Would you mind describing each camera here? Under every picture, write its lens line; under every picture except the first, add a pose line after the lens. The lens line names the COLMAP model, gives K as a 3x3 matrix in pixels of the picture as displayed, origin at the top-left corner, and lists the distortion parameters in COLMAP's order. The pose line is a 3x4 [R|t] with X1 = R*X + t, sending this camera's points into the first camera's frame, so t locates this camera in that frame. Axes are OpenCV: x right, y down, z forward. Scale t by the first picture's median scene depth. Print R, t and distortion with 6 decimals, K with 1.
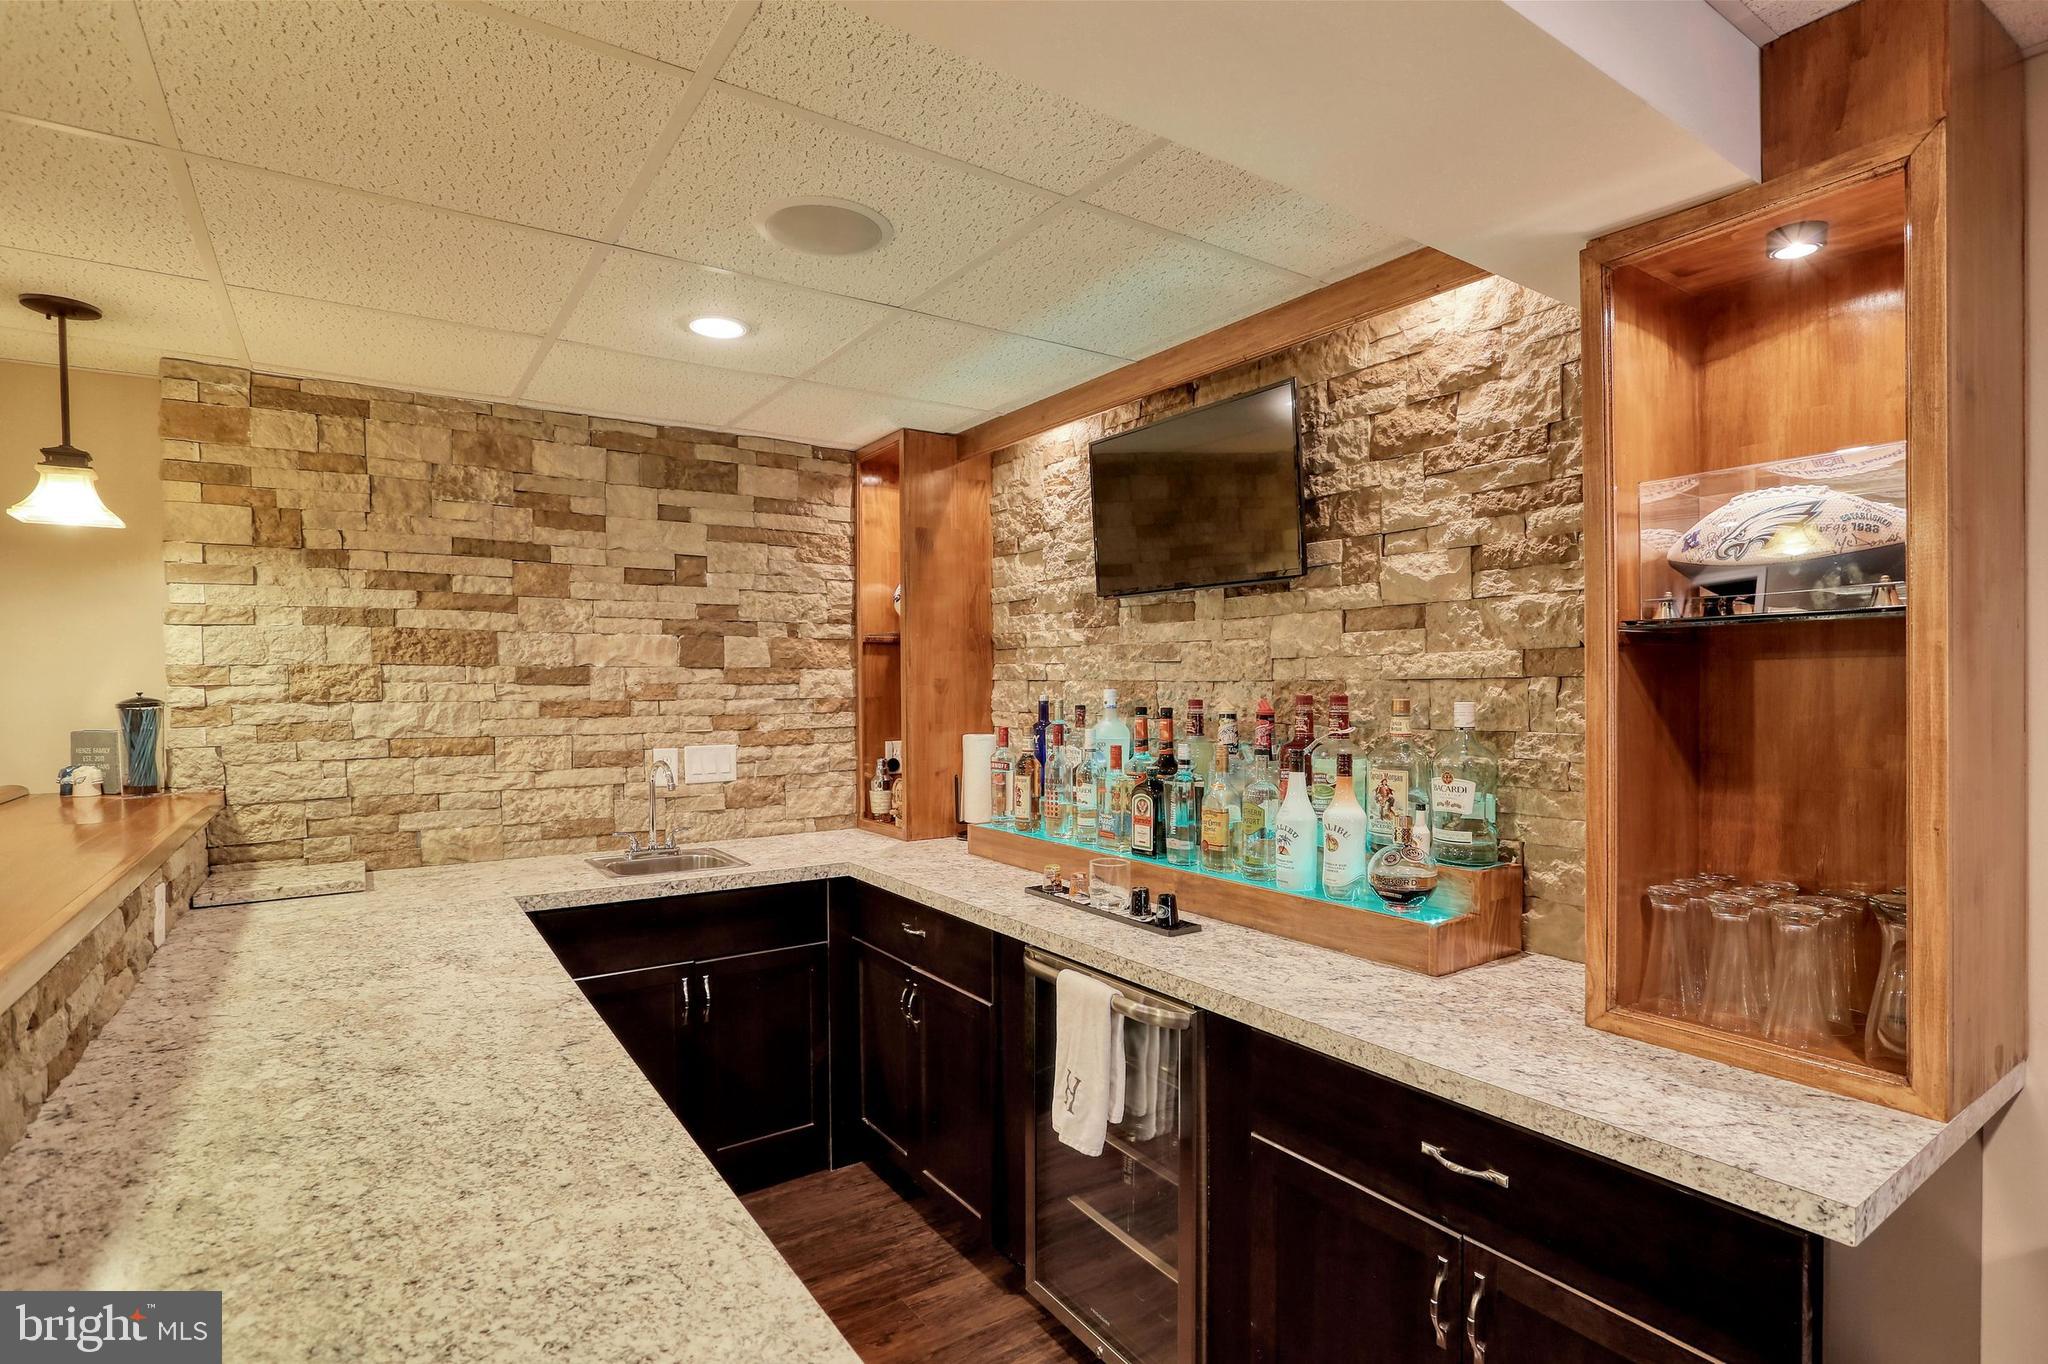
lens RADIAL K [[996.4, 0, 1005.9], [0, 996.4, 699.4], [0, 0, 1]] dist [-0.029701, 0.018175]
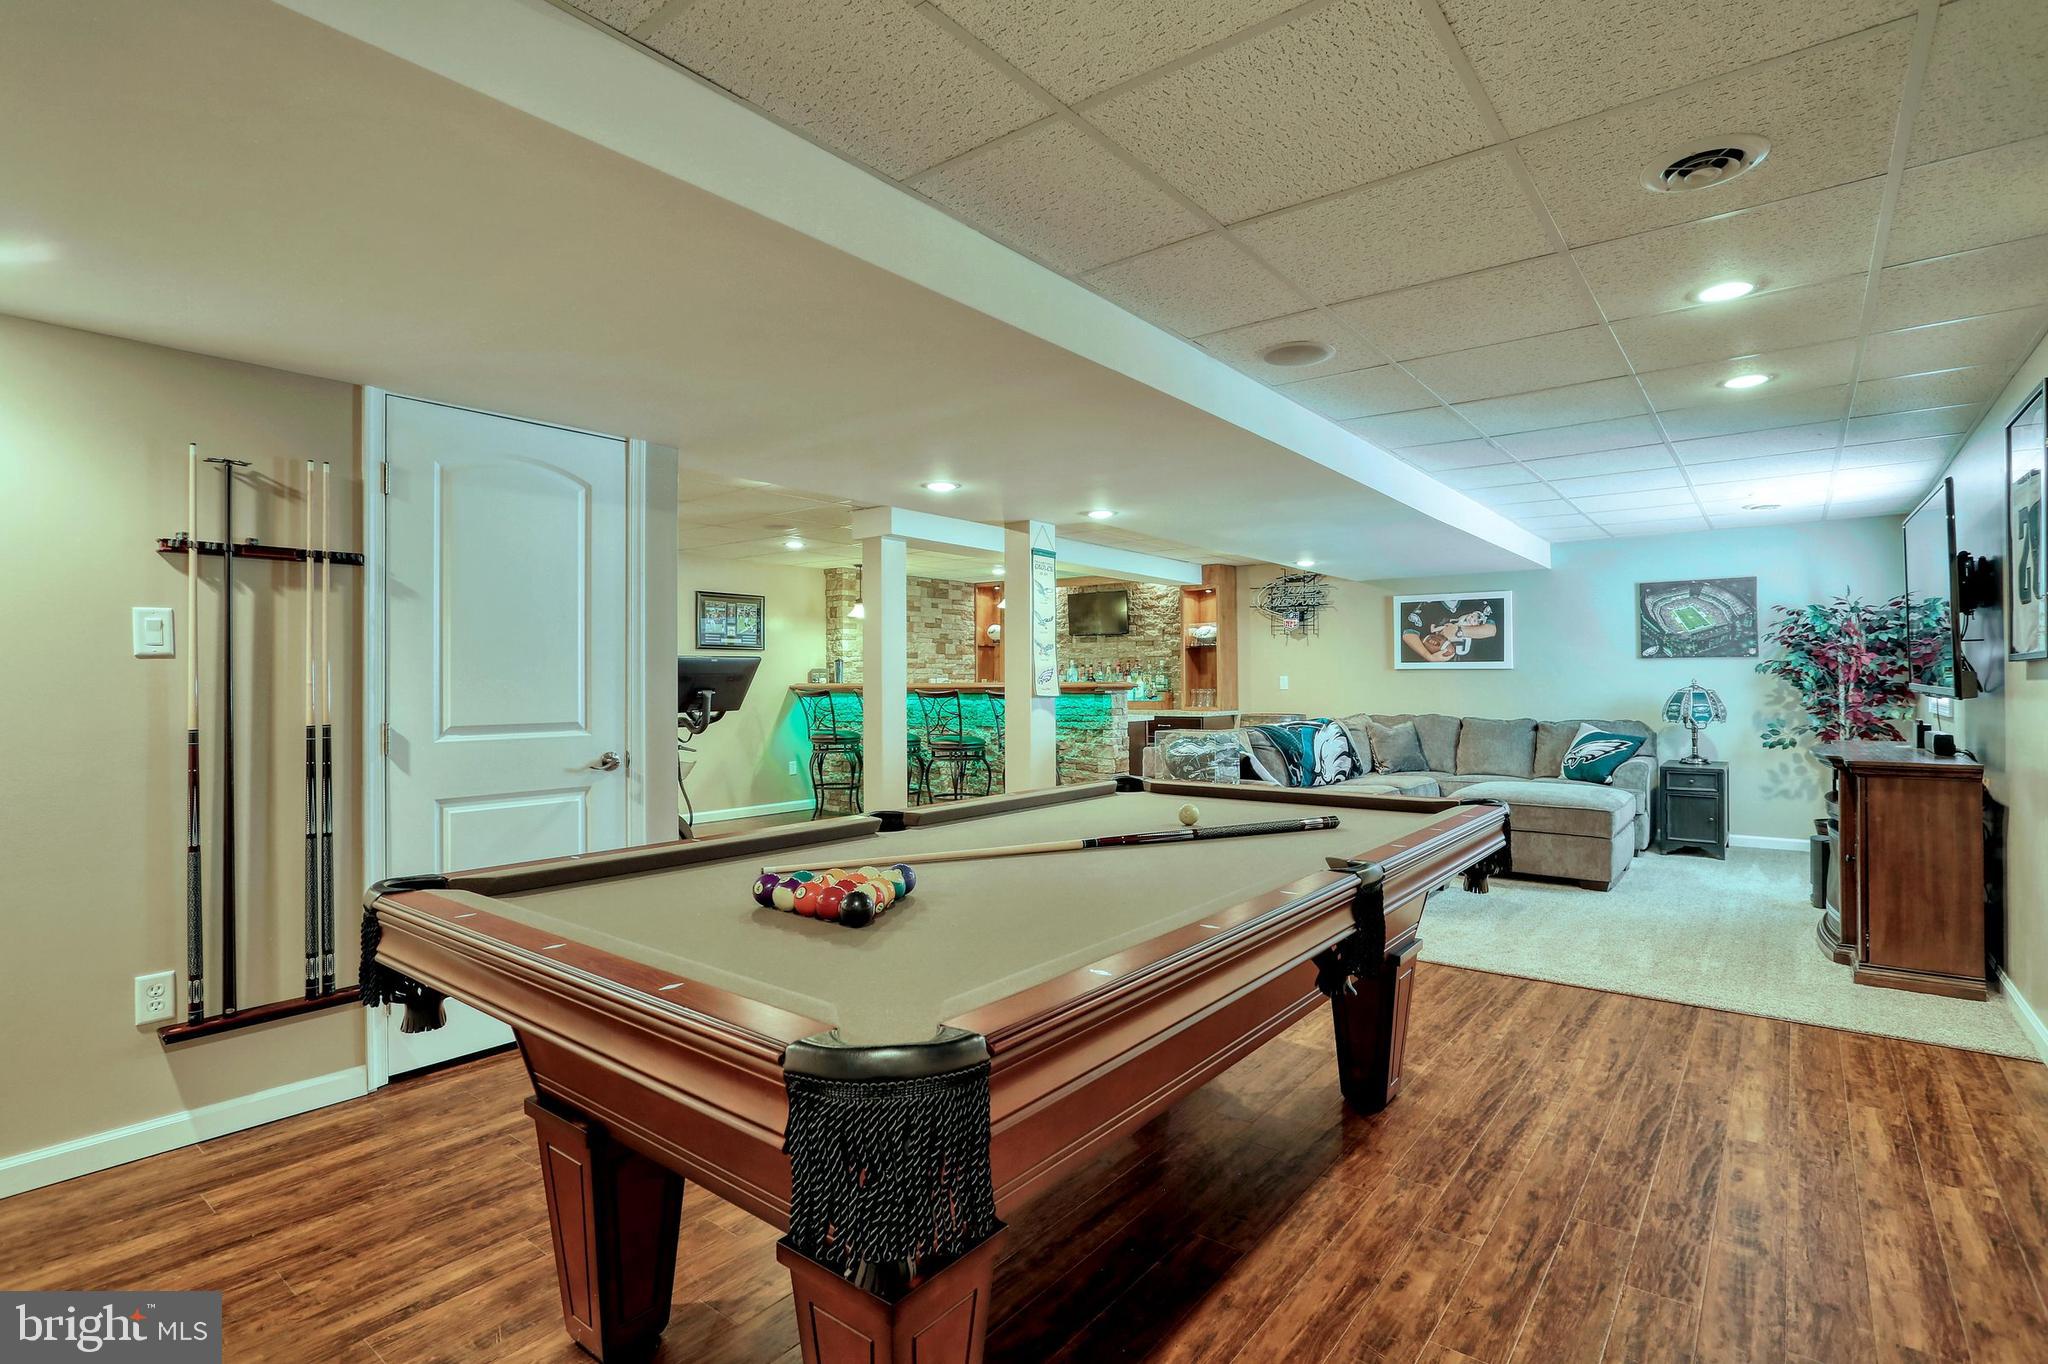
lens RADIAL K [[996.4, 0, 1014.3], [0, 996.4, 681.7], [0, 0, 1]] dist [-0.029701, 0.018175]
pose [[0.951525, 0.002879, 0.307559, -1.312853], [0.003270, 0.999805, -0.019474, 0.148762], [-0.307555, 0.019536, 0.951330, -2.604437]]
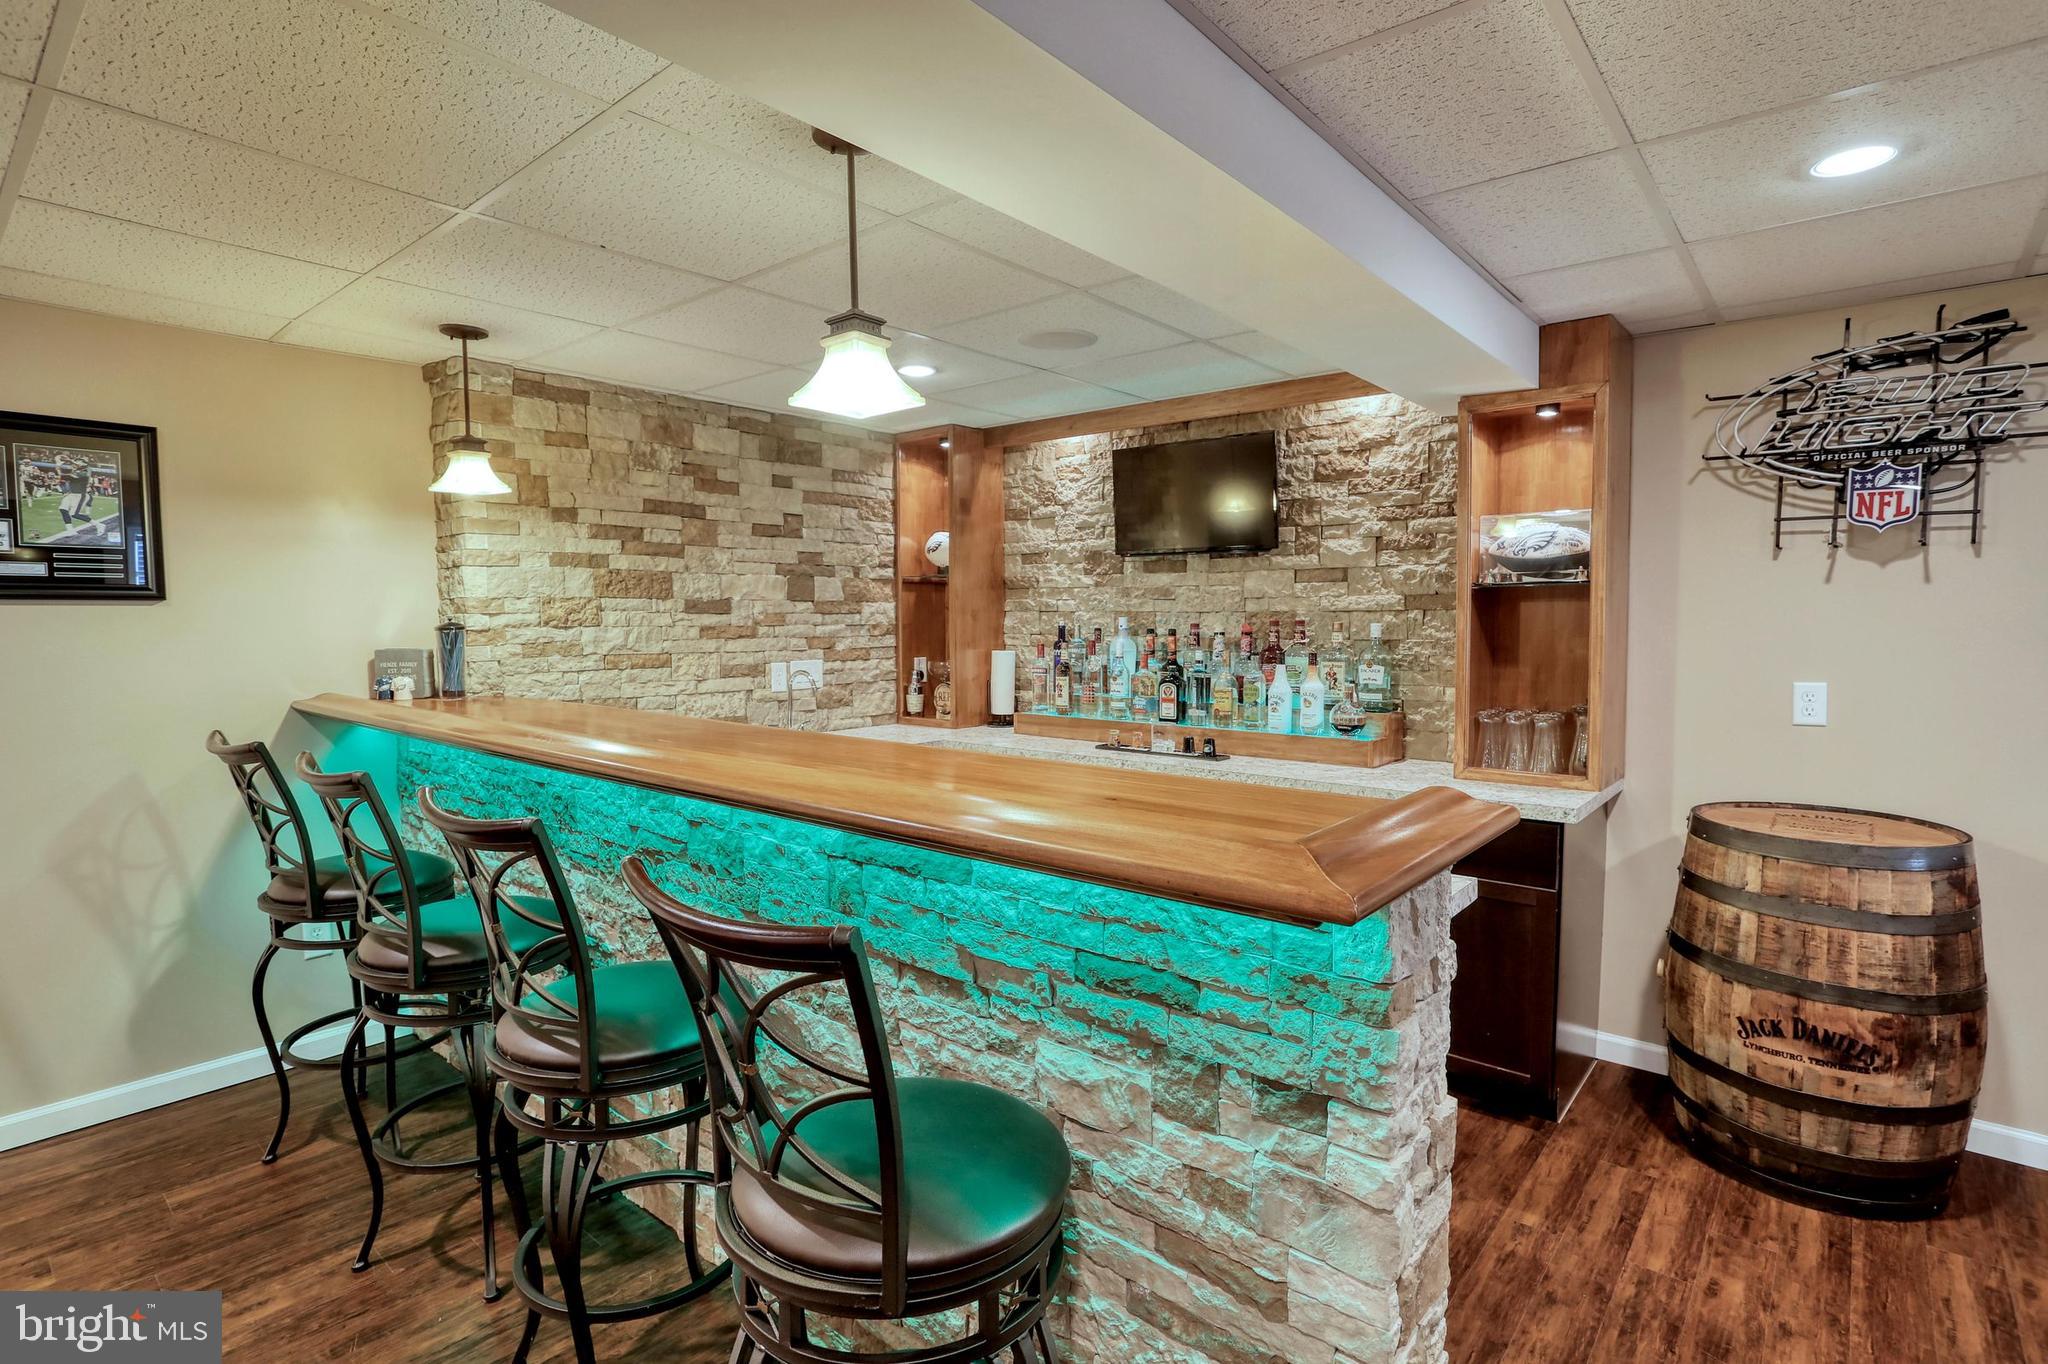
lens RADIAL K [[996.4, 0, 1014.9], [0, 996.4, 677.5], [0, 0, 1]] dist [-0.029701, 0.018175]
pose [[0.963519, -0.014658, 0.267240, -0.475777], [0.002339, 0.998922, 0.046357, 0.010913], [-0.267631, -0.044040, 0.962514, -0.417235]]
